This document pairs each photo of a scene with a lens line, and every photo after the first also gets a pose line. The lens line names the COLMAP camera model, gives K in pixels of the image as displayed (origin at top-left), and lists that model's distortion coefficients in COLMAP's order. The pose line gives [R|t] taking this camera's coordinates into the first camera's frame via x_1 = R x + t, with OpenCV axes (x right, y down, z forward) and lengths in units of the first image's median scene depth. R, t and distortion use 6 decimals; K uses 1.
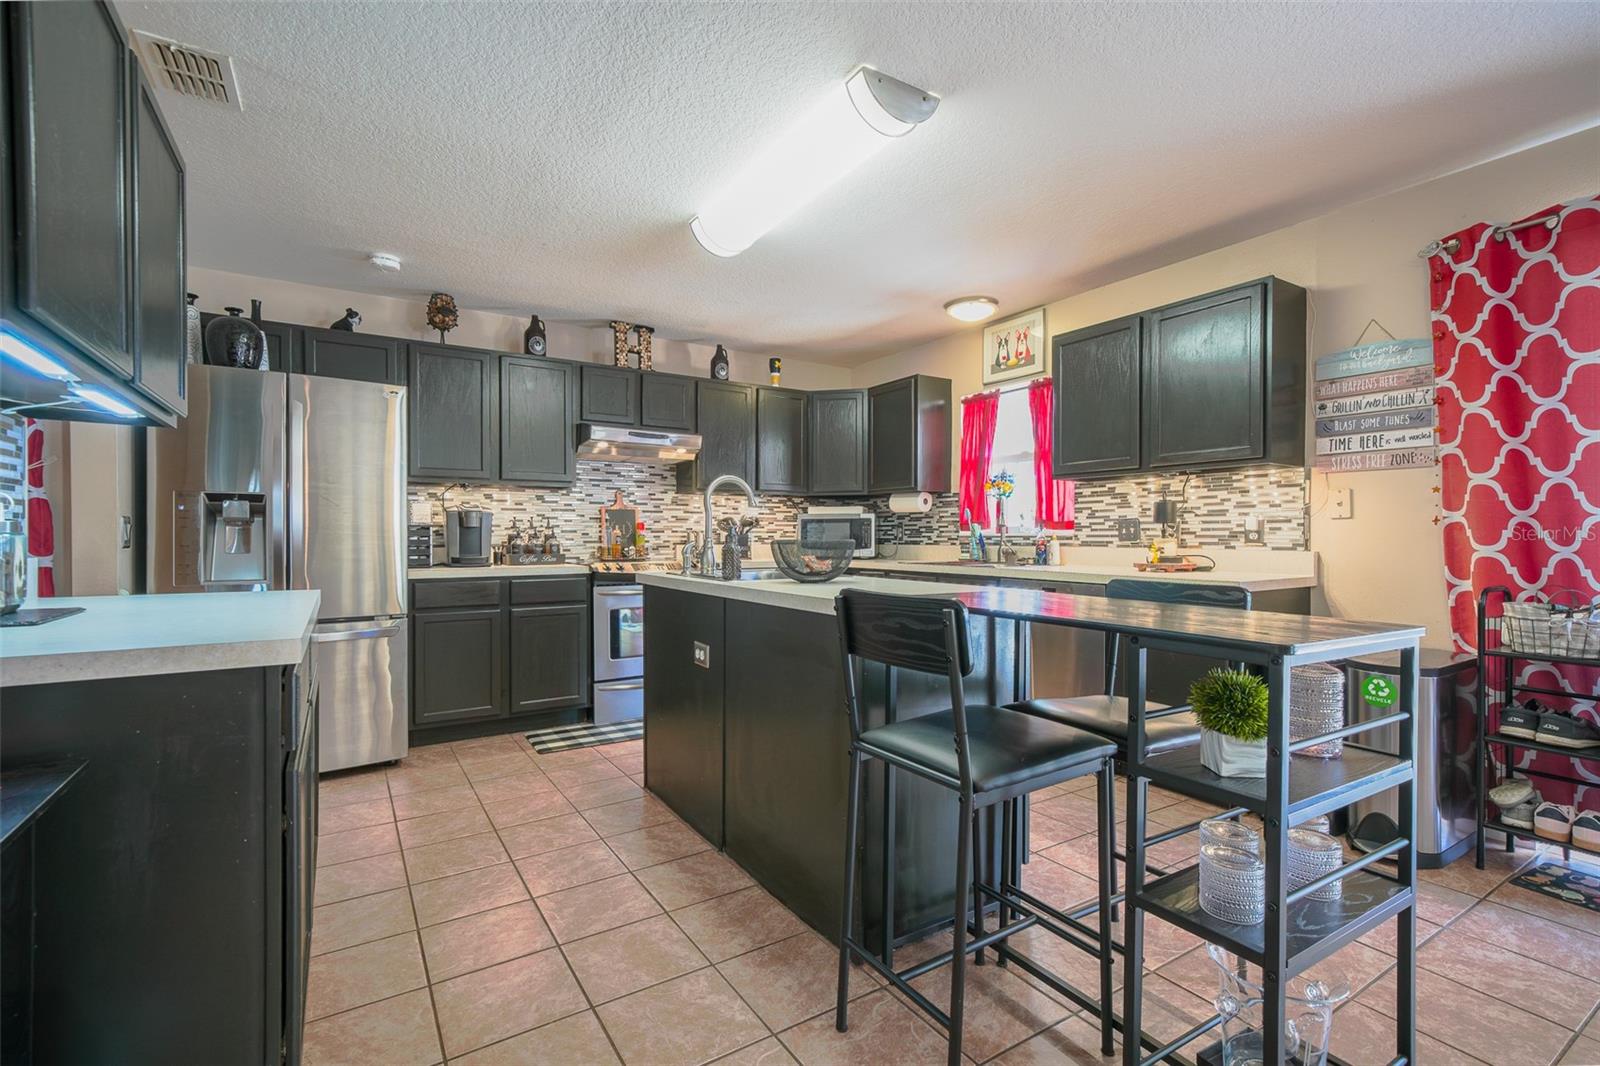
lens RADIAL K [[717.9, 0, 813.0], [0, 717.9, 537.0], [0, 0, 1]] dist [0.001385, 0.000558]
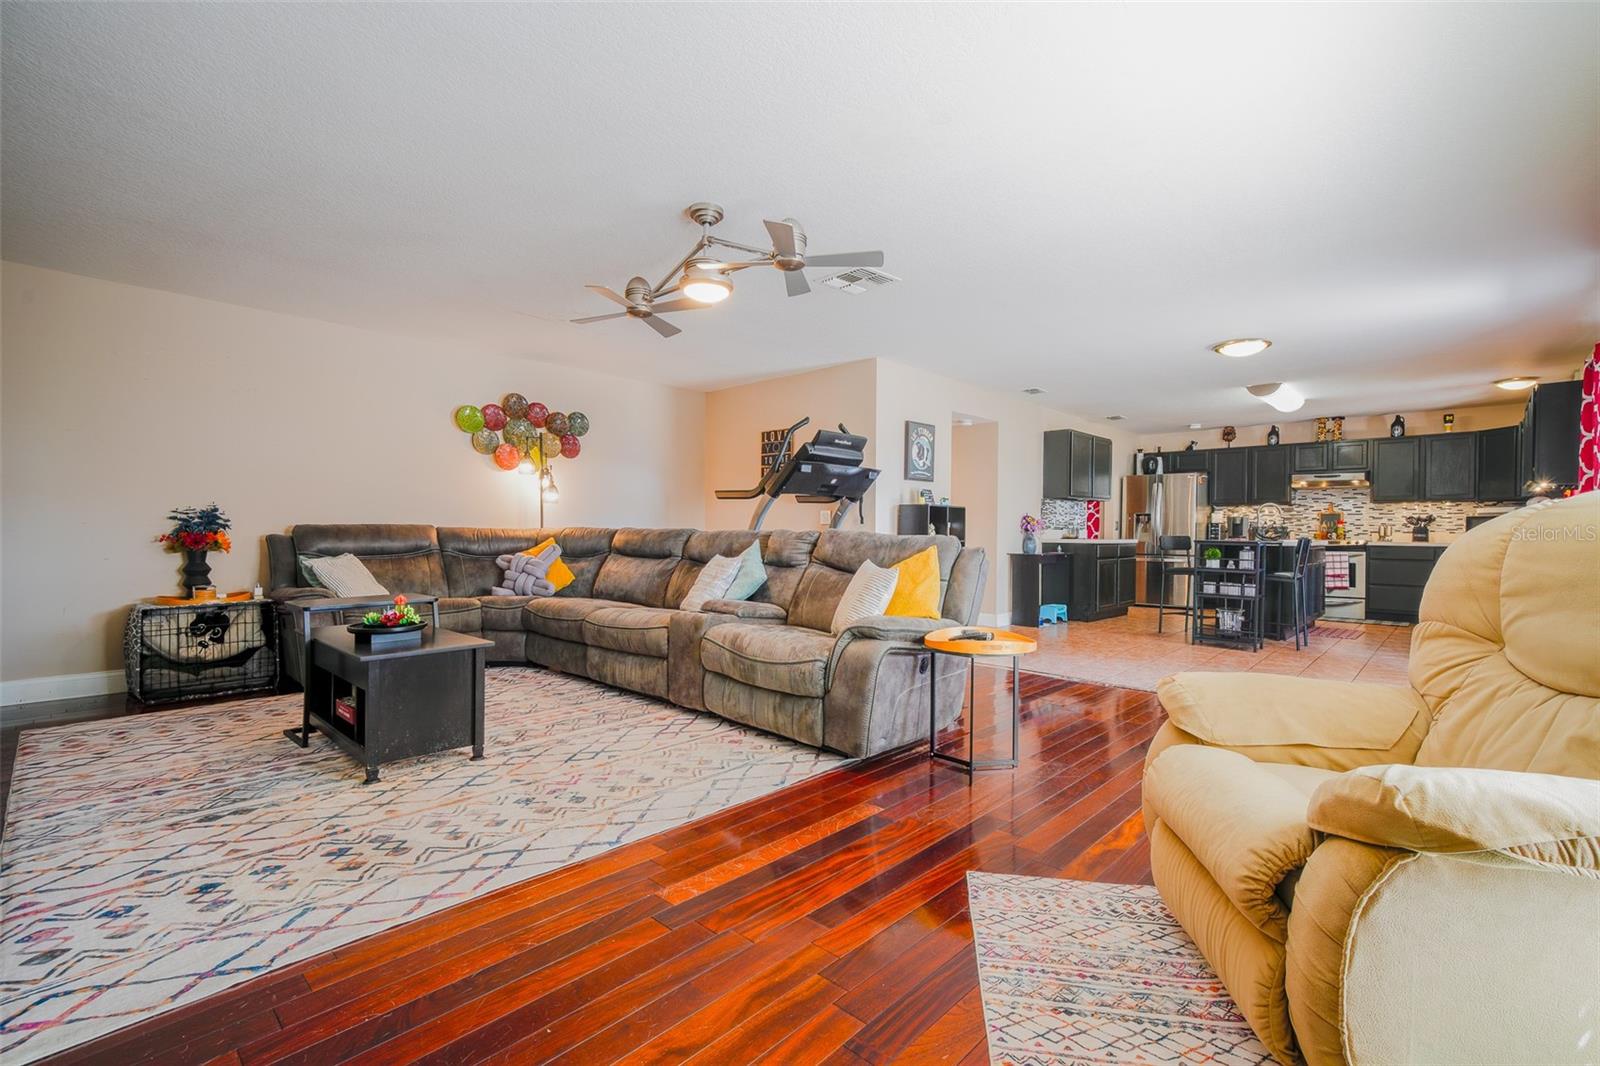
lens RADIAL K [[717.9, 0, 779.8], [0, 717.9, 538.9], [0, 0, 1]] dist [0.001385, 0.000558]
pose [[0.211934, 0.010792, -0.977224, 1.578349], [-0.010811, 0.999904, 0.008698, 0.033811], [0.977224, 0.008722, 0.212030, -1.013485]]
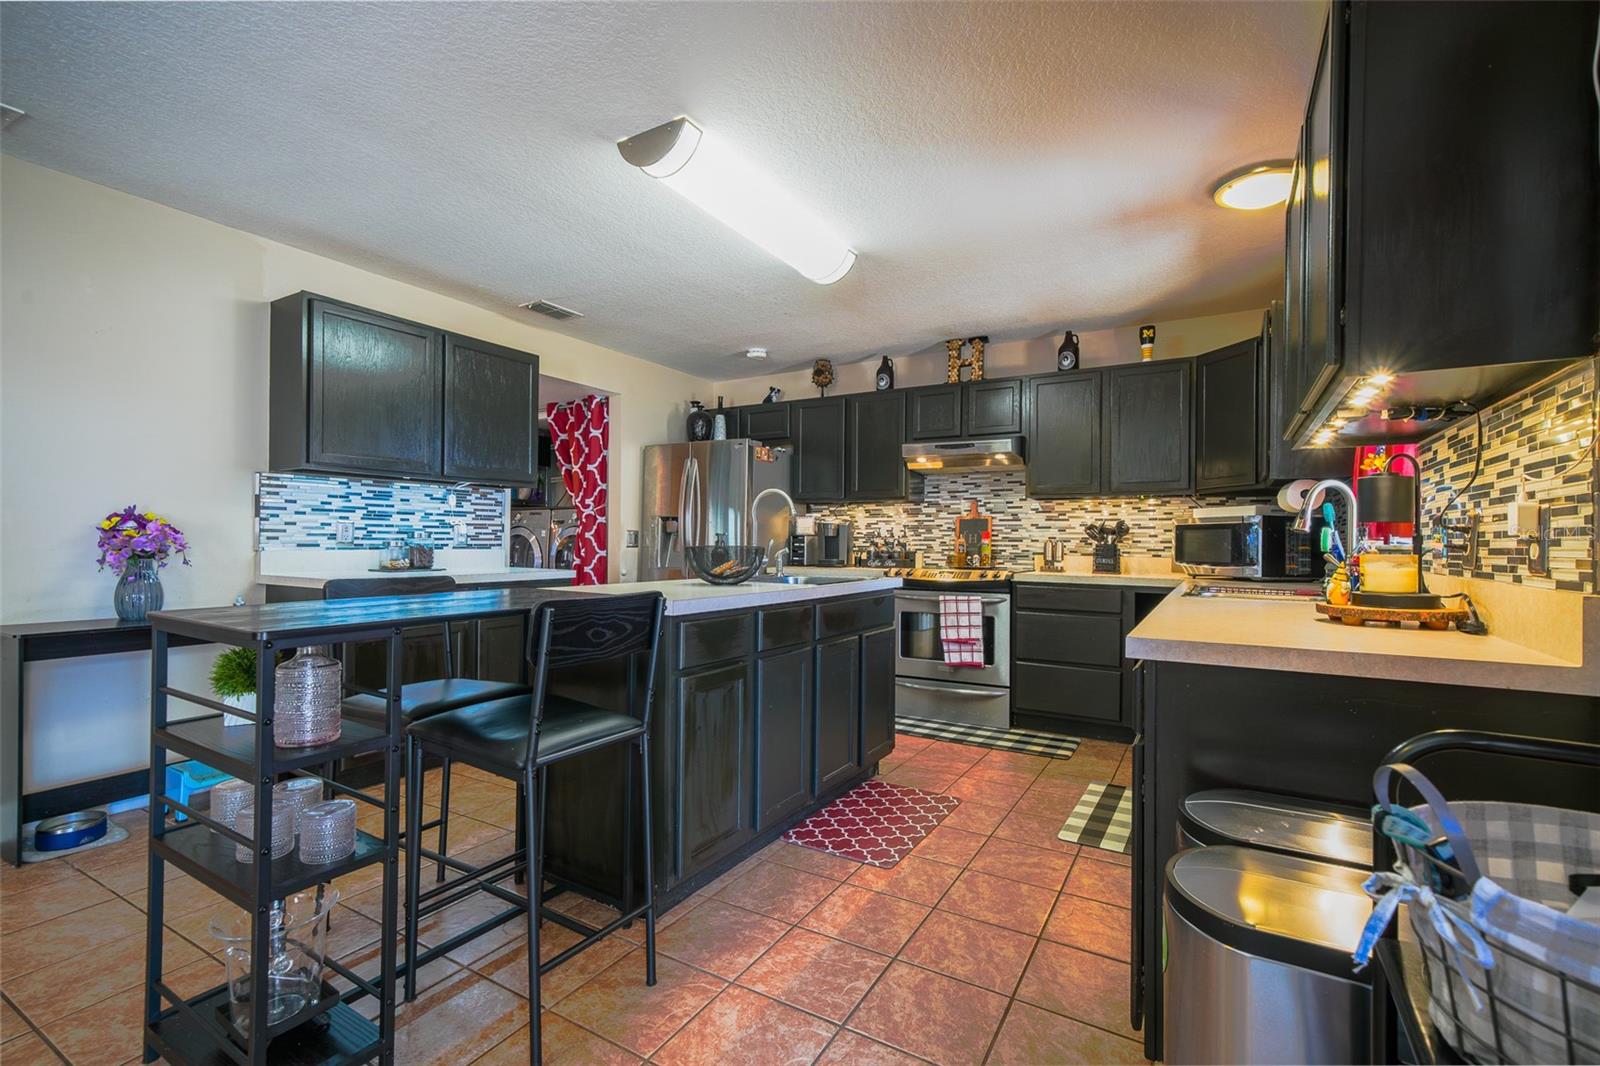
lens RADIAL K [[717.9, 0, 803.5], [0, 717.9, 540.6], [0, 0, 1]] dist [0.001385, 0.000558]
pose [[0.440357, 0.001914, -0.897821, 0.675876], [-0.012148, 0.999919, -0.003826, -0.000666], [0.897741, 0.012591, 0.440344, 0.407582]]
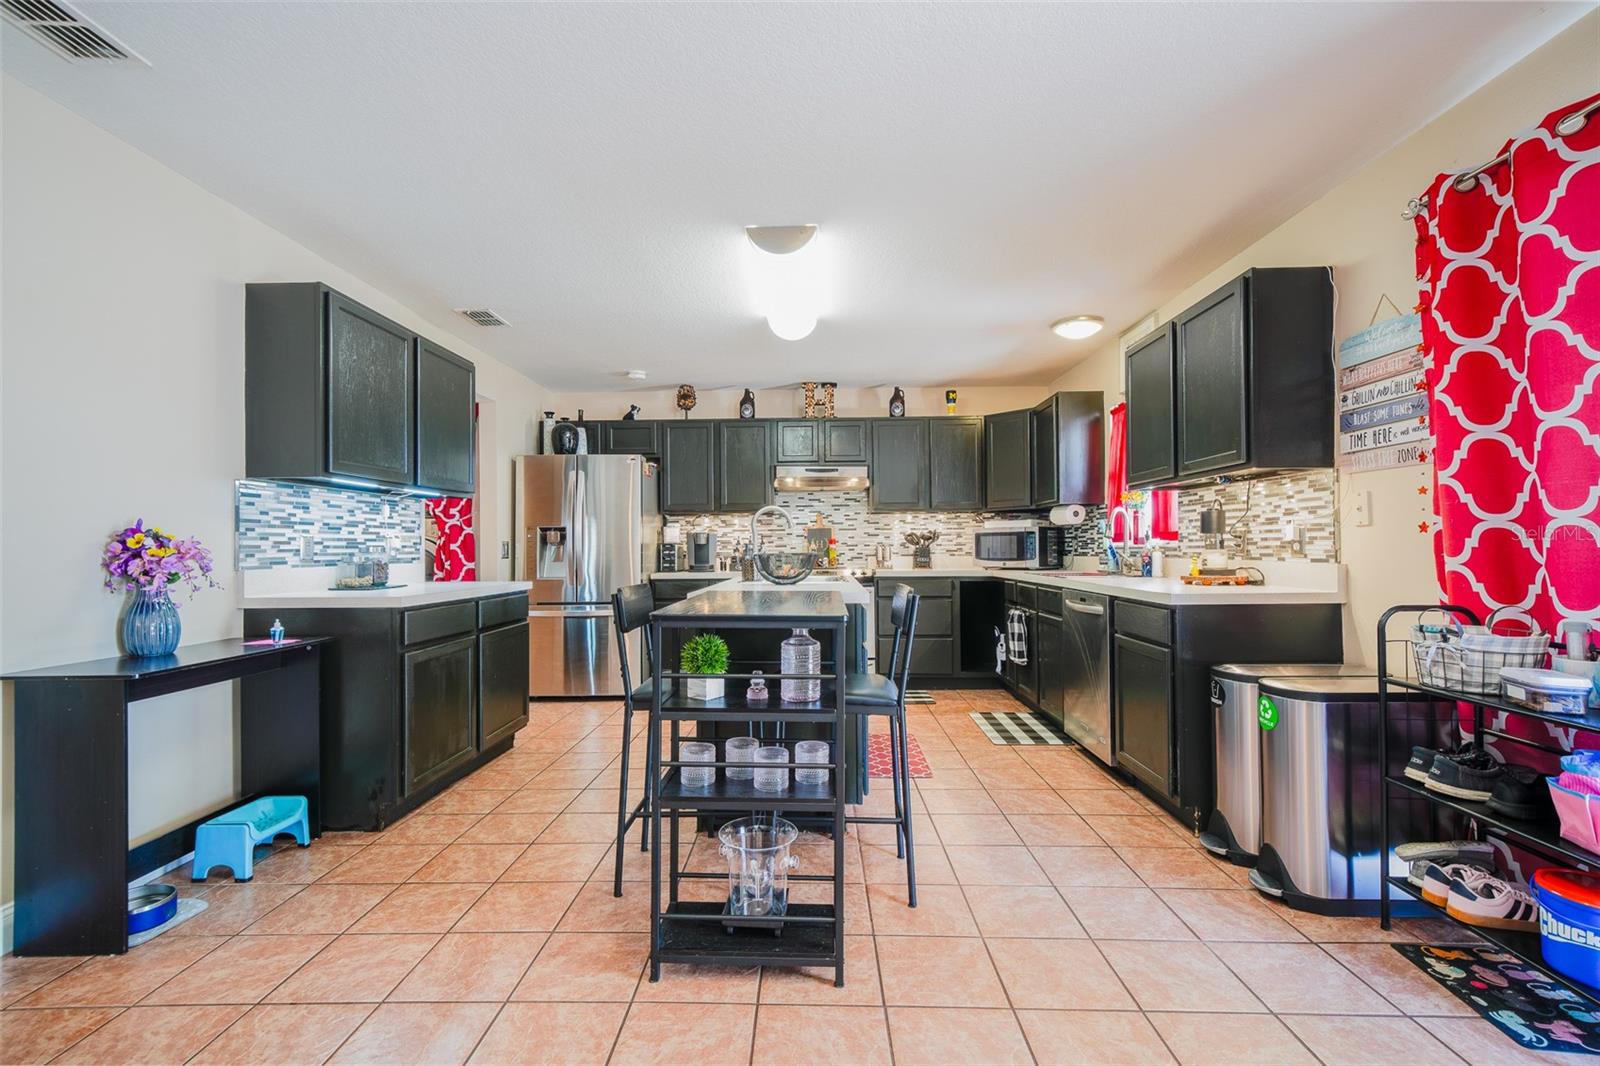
lens RADIAL K [[717.9, 0, 809.8], [0, 717.9, 538.8], [0, 0, 1]] dist [0.001385, 0.000558]
pose [[0.829052, -0.014420, -0.558985, 0.524264], [0.007002, 0.999857, -0.015407, -0.001134], [0.559127, 0.008859, 0.829034, -0.070792]]
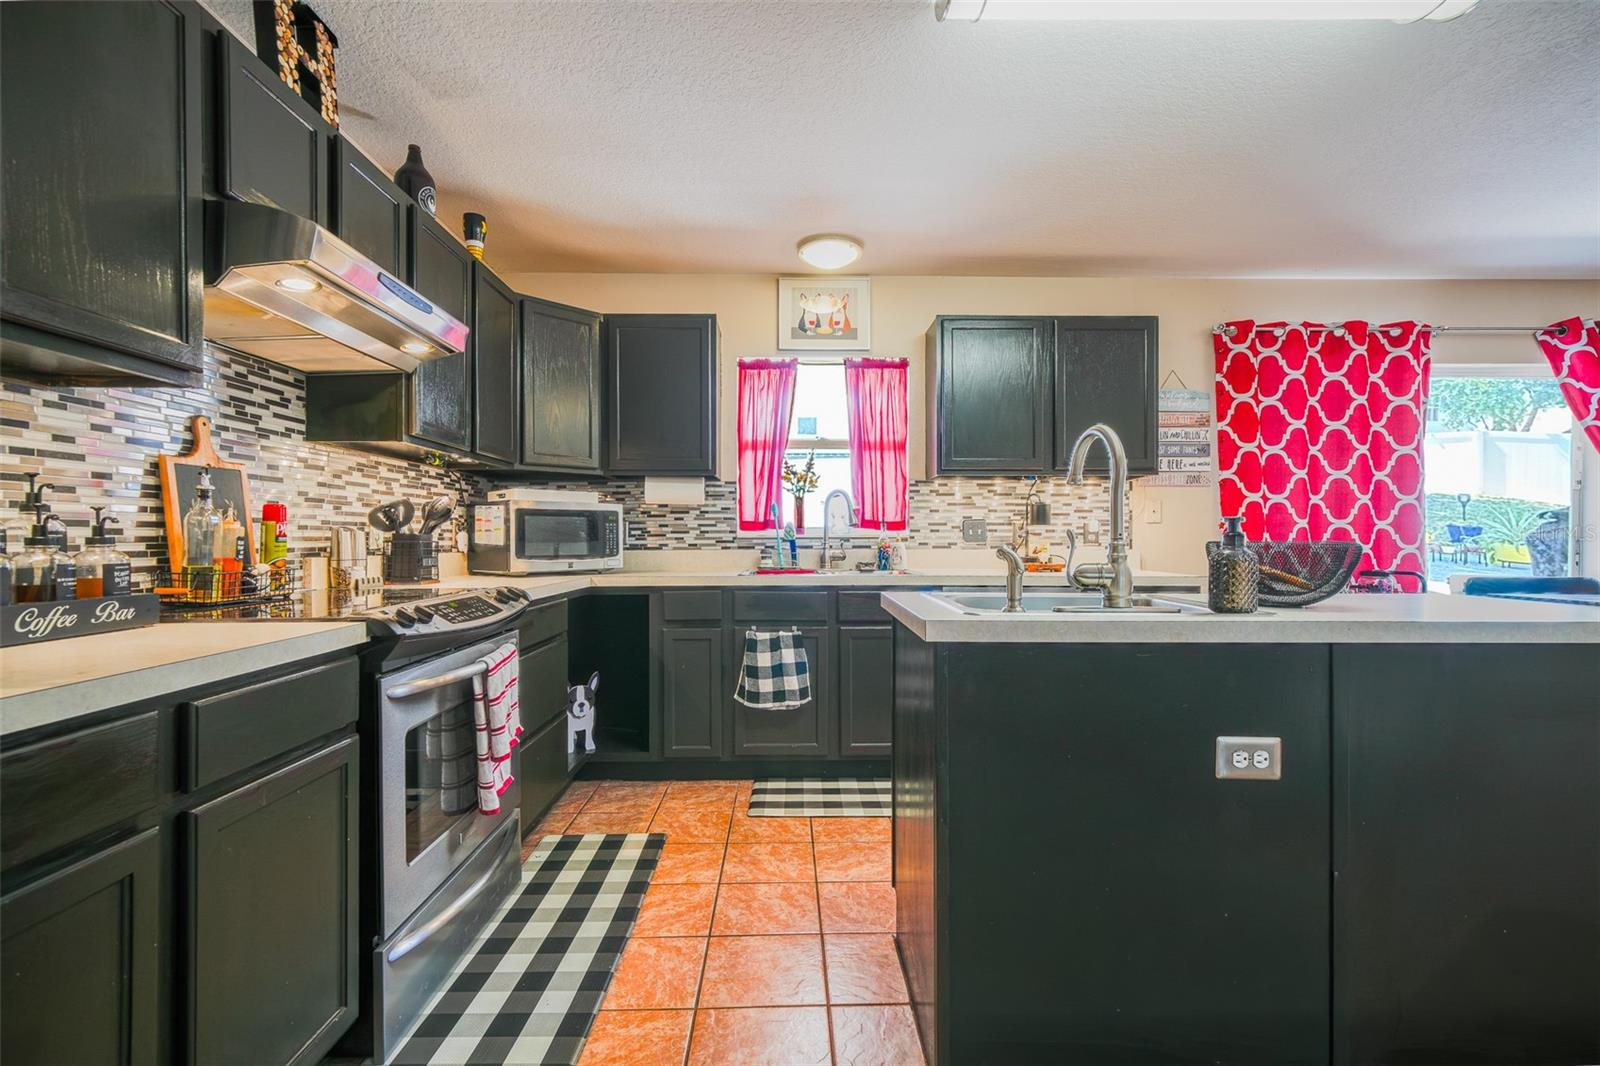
lens RADIAL K [[717.9, 0, 806.4], [0, 717.9, 540.5], [0, 0, 1]] dist [0.001385, 0.000558]
pose [[0.534654, -0.003161, 0.845065, -0.516196], [0.002958, 0.999994, 0.001869, 0.000623], [-0.845066, 0.001501, 0.534660, 0.661430]]
